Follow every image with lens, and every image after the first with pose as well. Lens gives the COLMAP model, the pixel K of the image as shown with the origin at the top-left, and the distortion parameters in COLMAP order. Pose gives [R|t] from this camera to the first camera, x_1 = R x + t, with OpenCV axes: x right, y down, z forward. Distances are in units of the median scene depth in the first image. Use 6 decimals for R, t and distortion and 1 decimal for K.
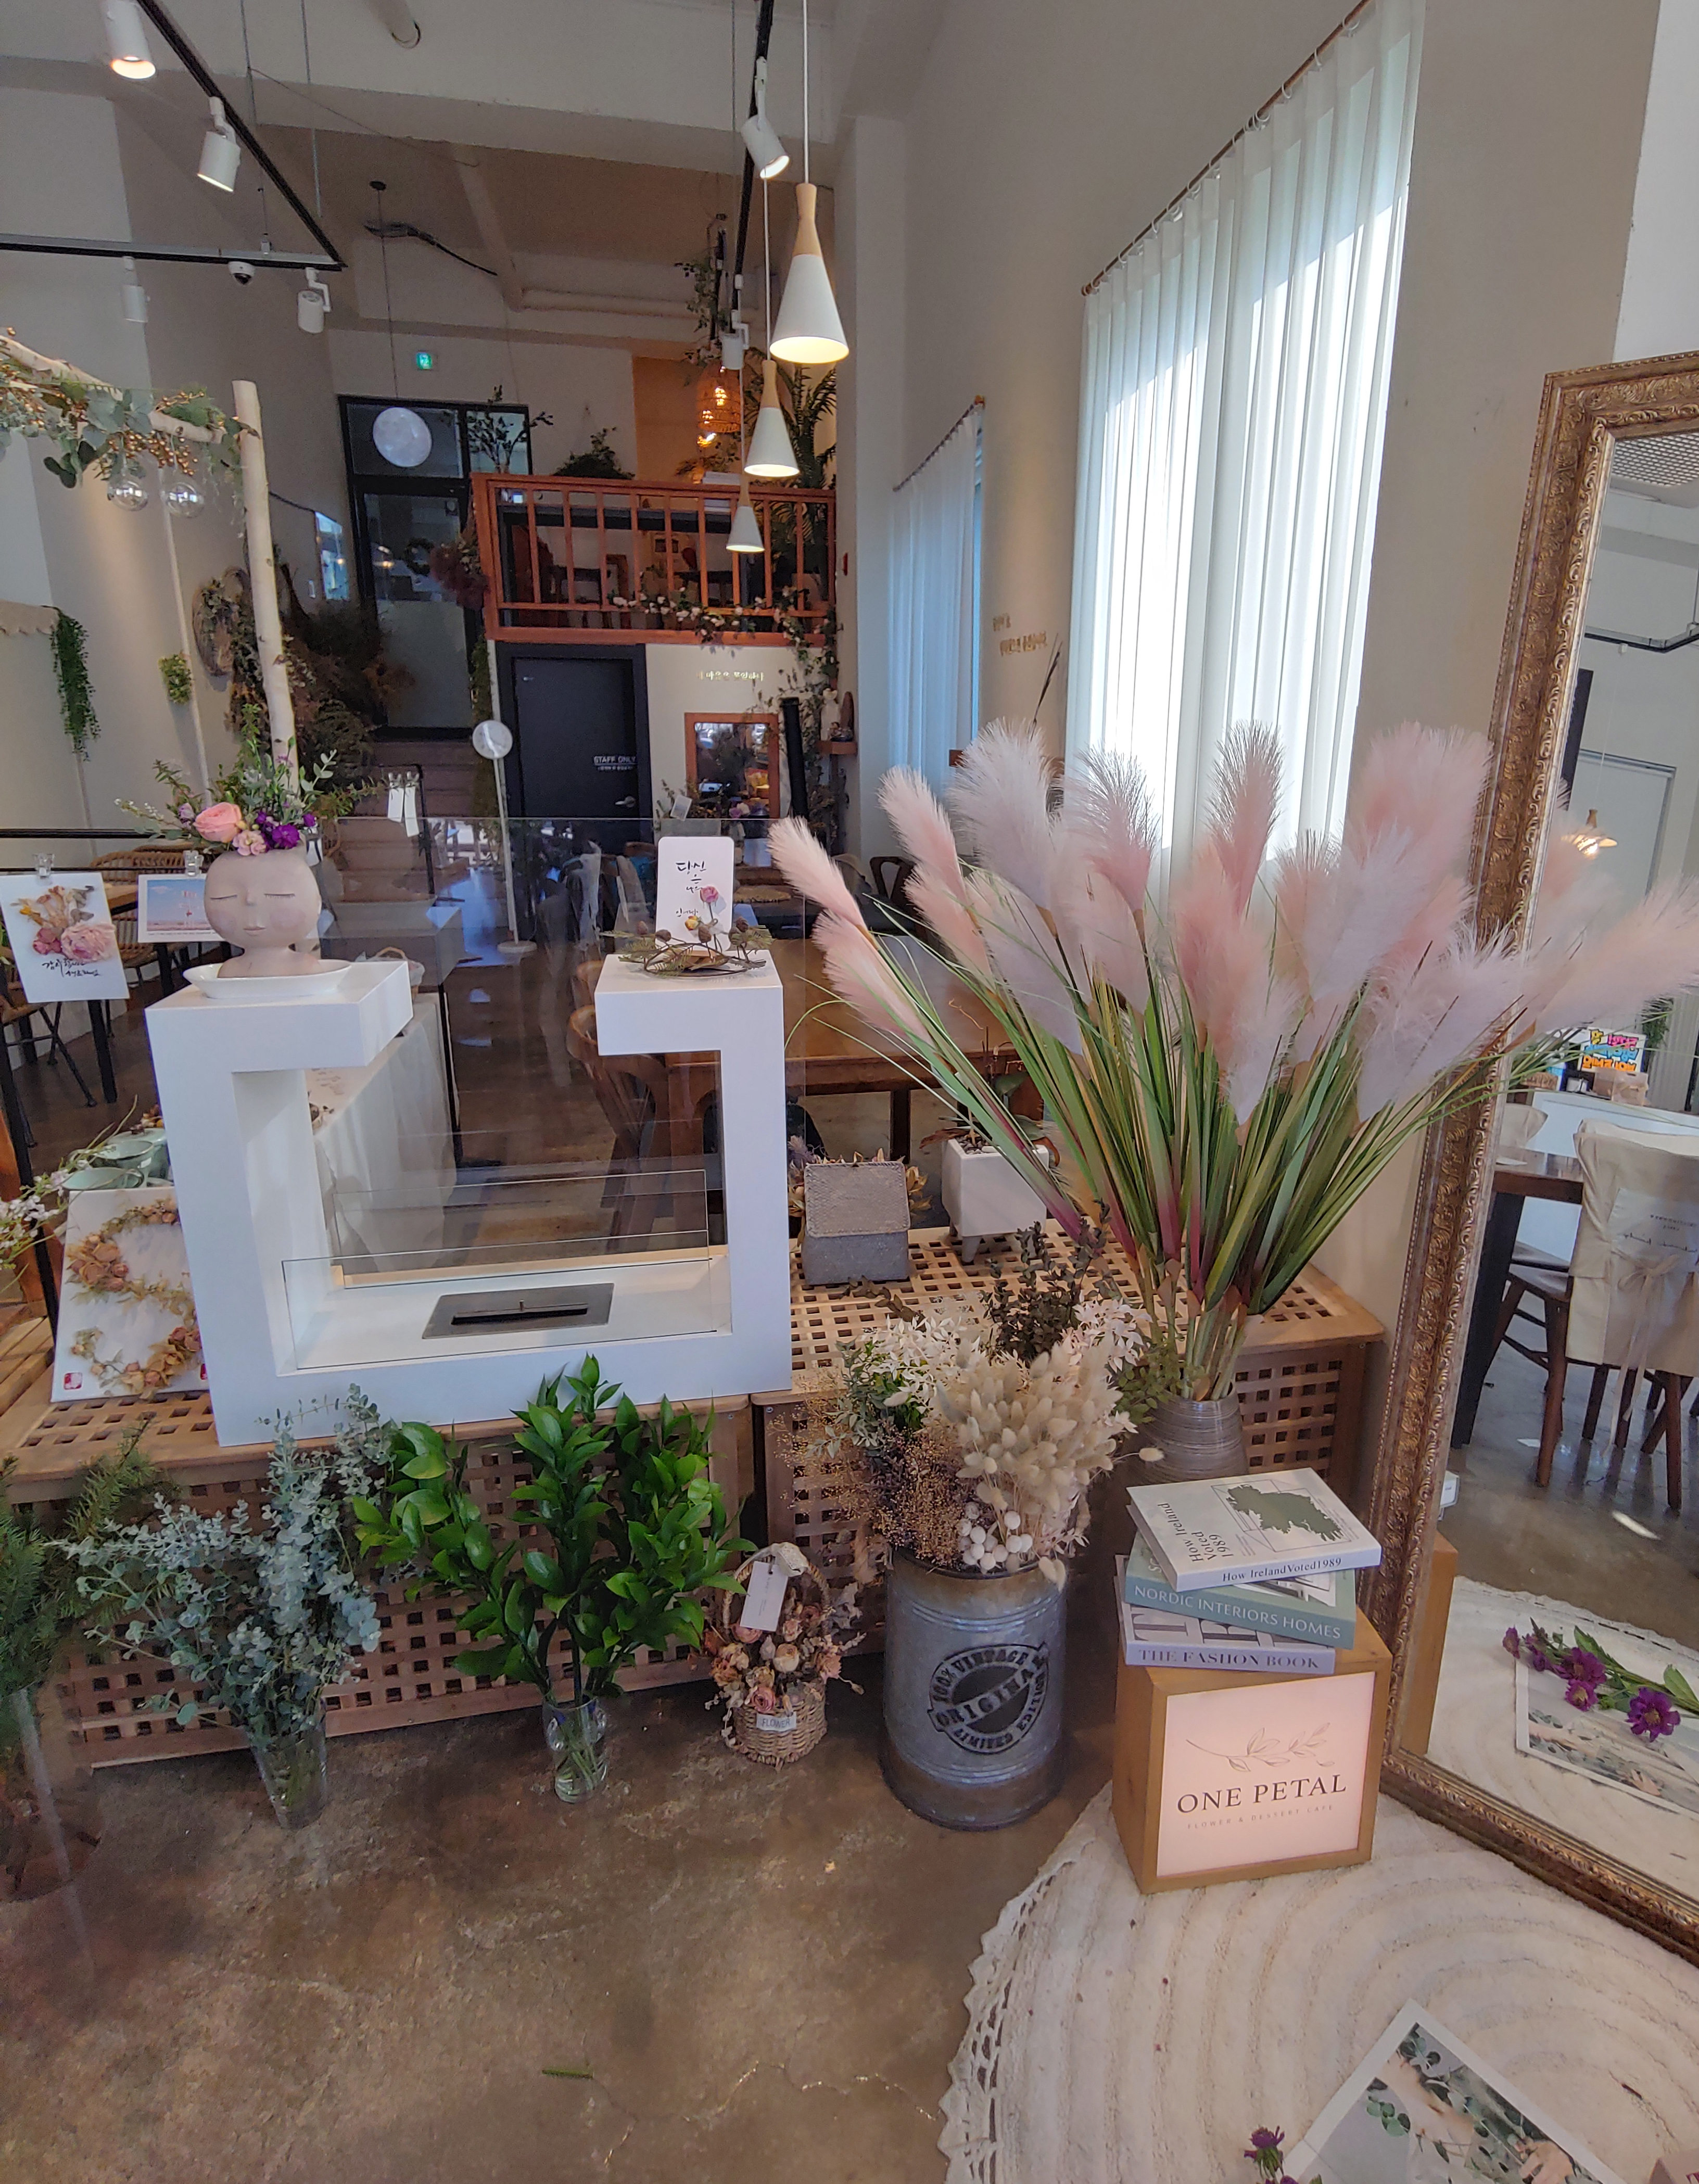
lens RADIAL K [[1150.6, 0, 923.7], [0, 1150.6, 1010.6], [0, 0, 1]] dist [0.021665, -0.020542]
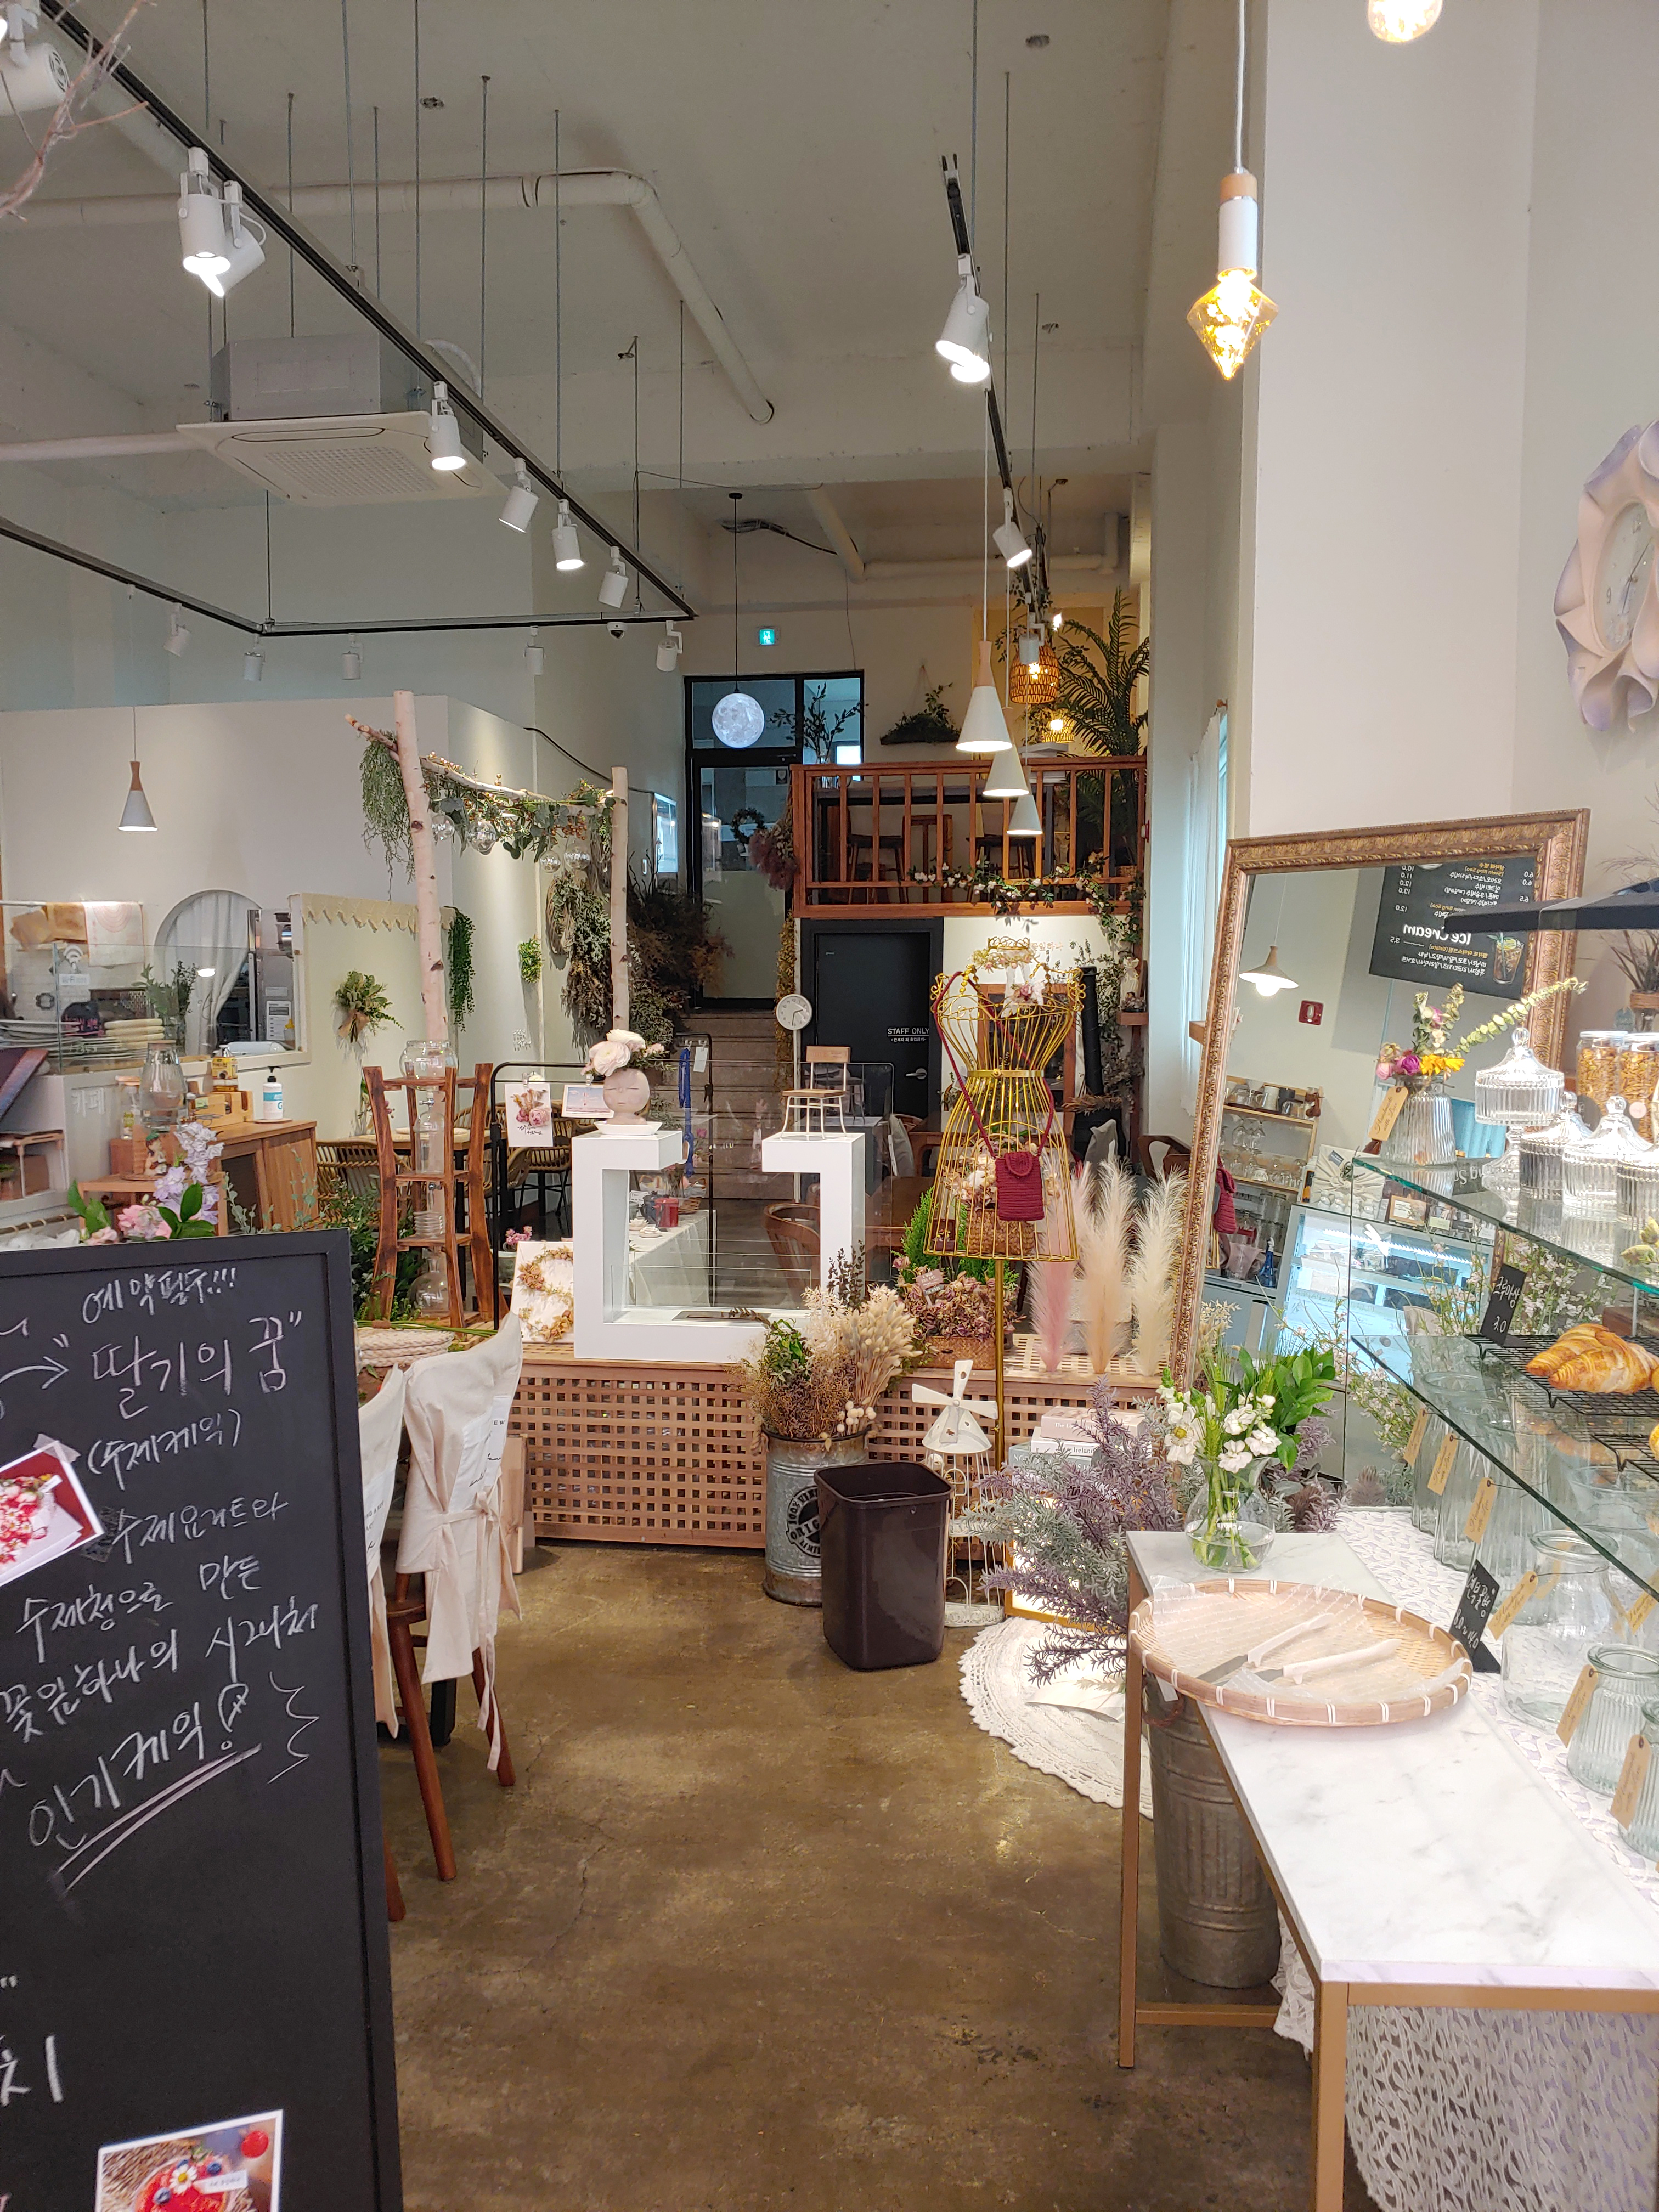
lens RADIAL K [[1694.9, 0, 842.2], [0, 1694.9, 1209.5], [0, 0, 1]] dist [-0.029555, 0.028064]
pose [[0.940626, 0.035218, -0.337613, 0.176297], [-0.072725, 0.992417, -0.099095, 0.081577], [0.331563, 0.117764, 0.936054, -0.358258]]
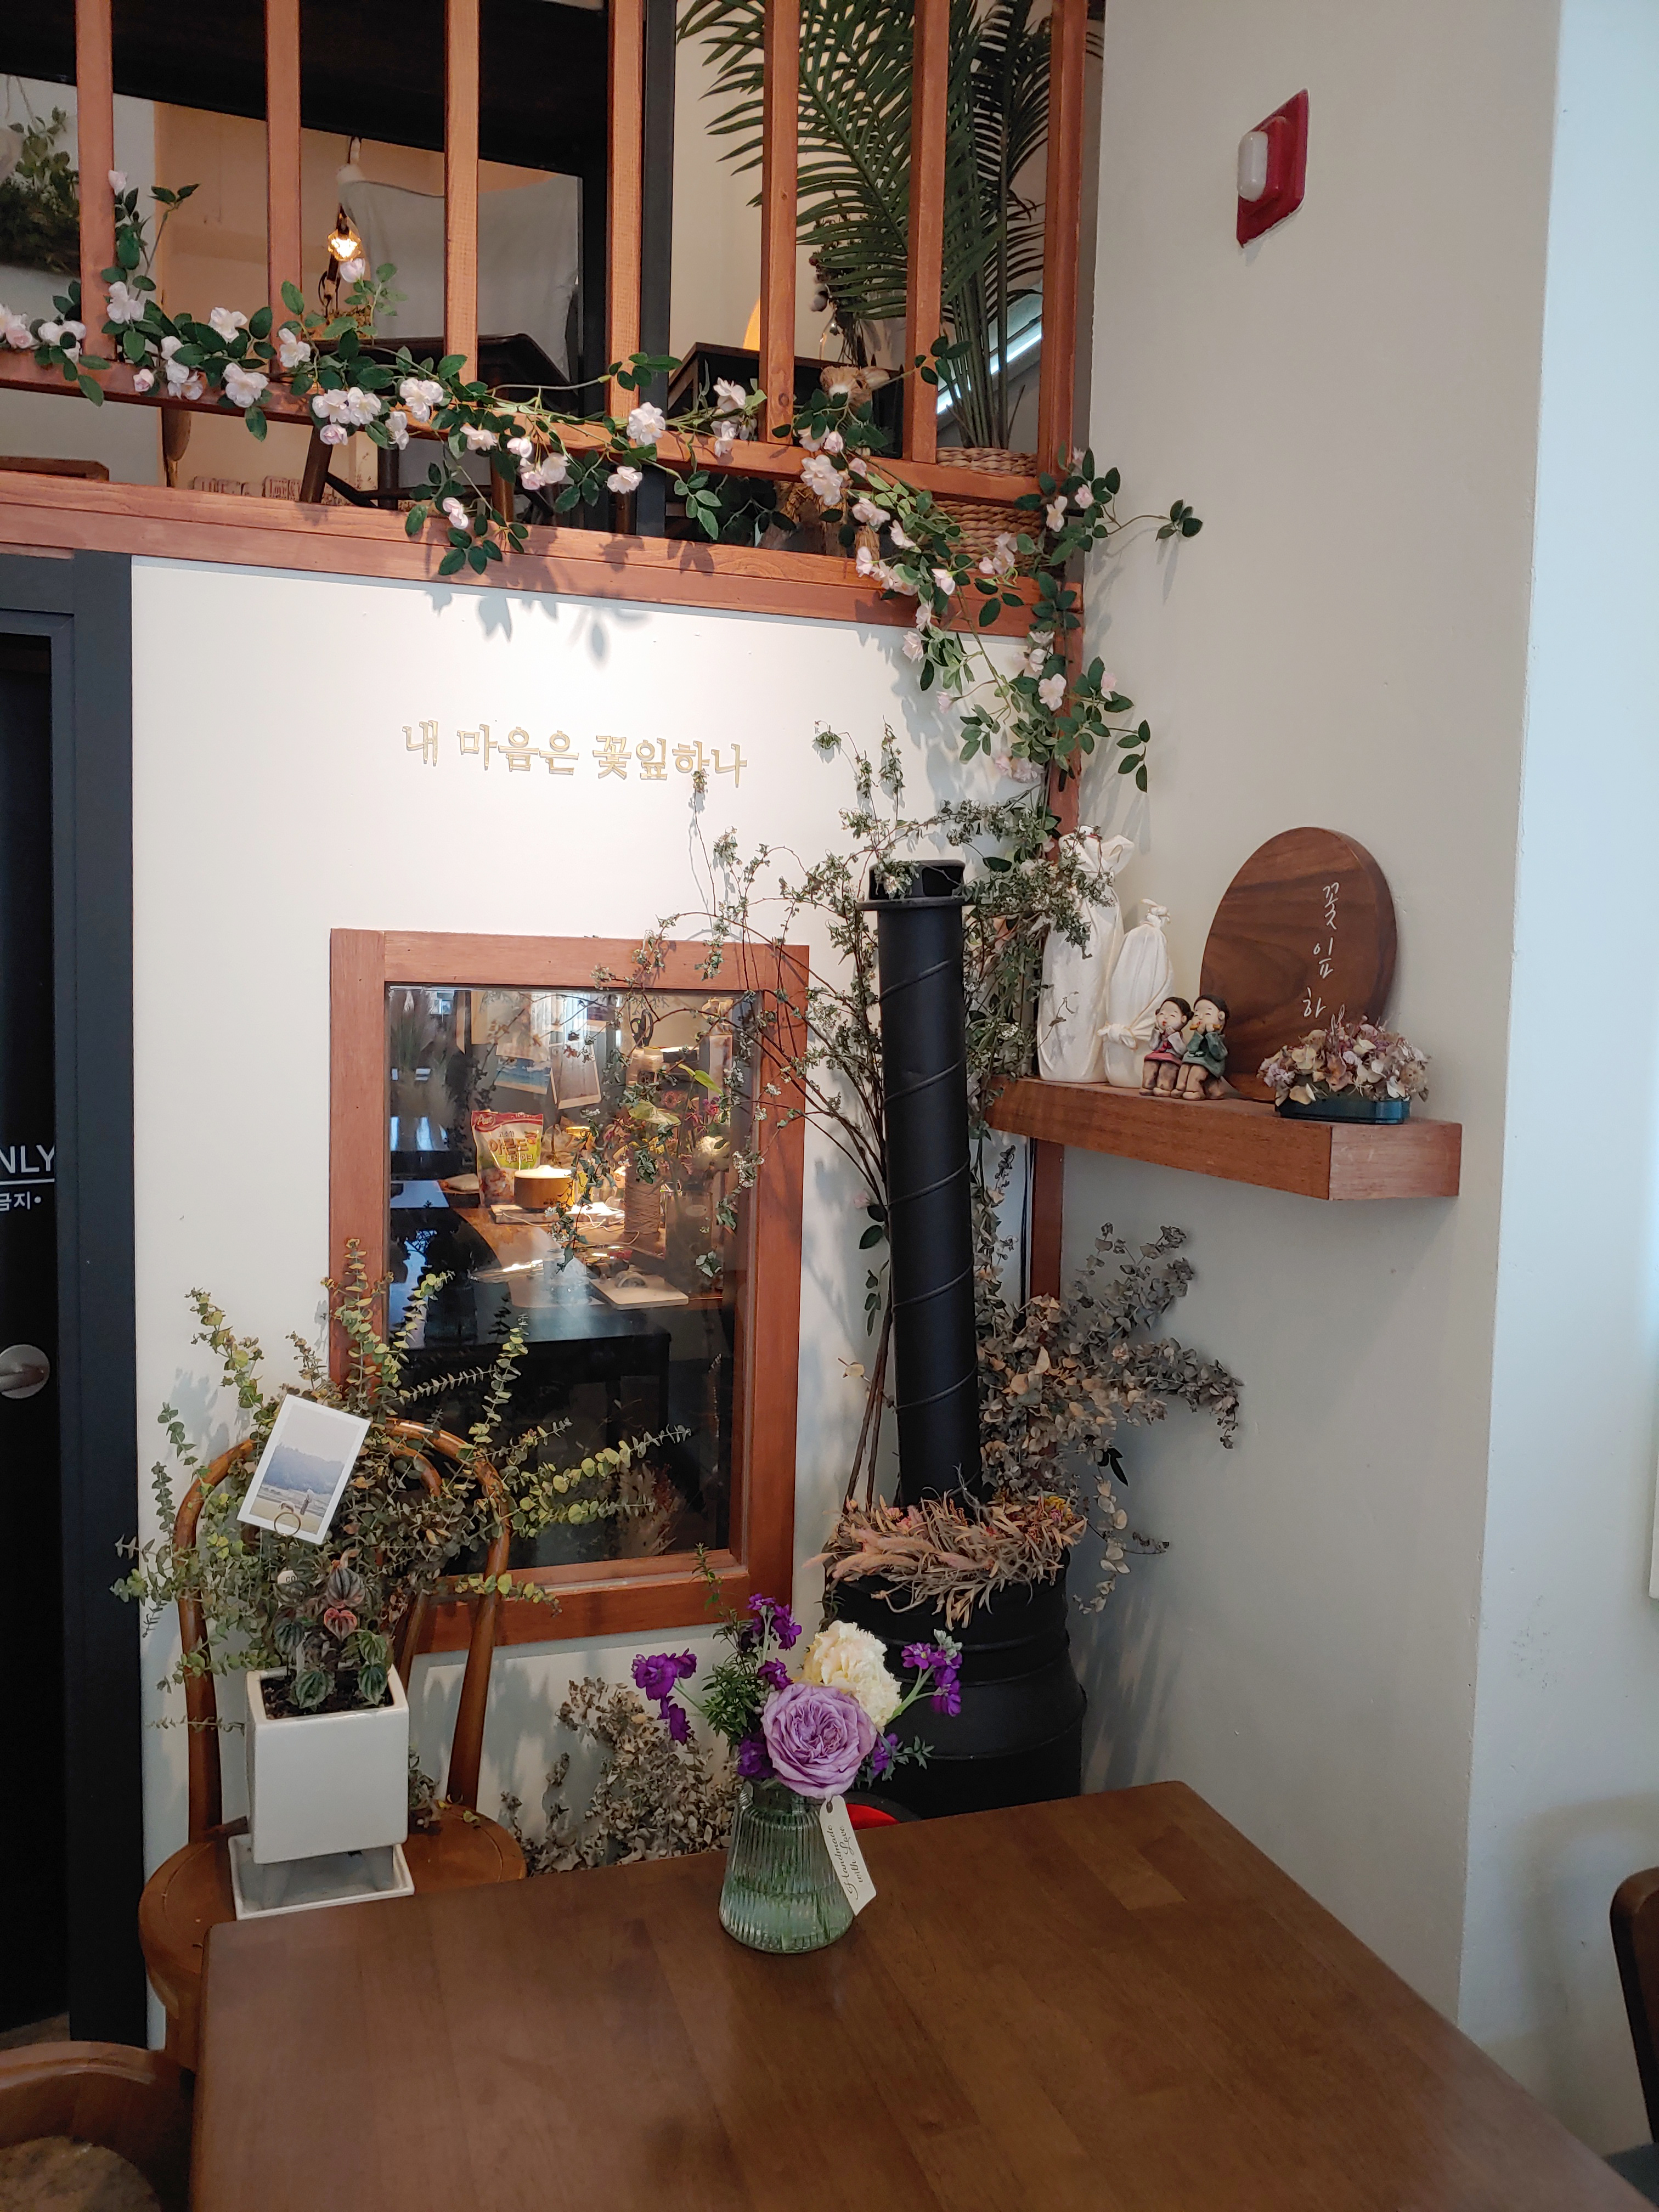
lens RADIAL K [[1683.6, 0, 802.4], [0, 1683.6, 1083.3], [0, 0, 1]] dist [0.071583, -0.120922]
pose [[0.991754, 0.006879, 0.127968, -0.168600], [0.014865, 0.985643, -0.168187, -0.189614], [-0.127288, 0.168703, 0.977413, 0.736040]]
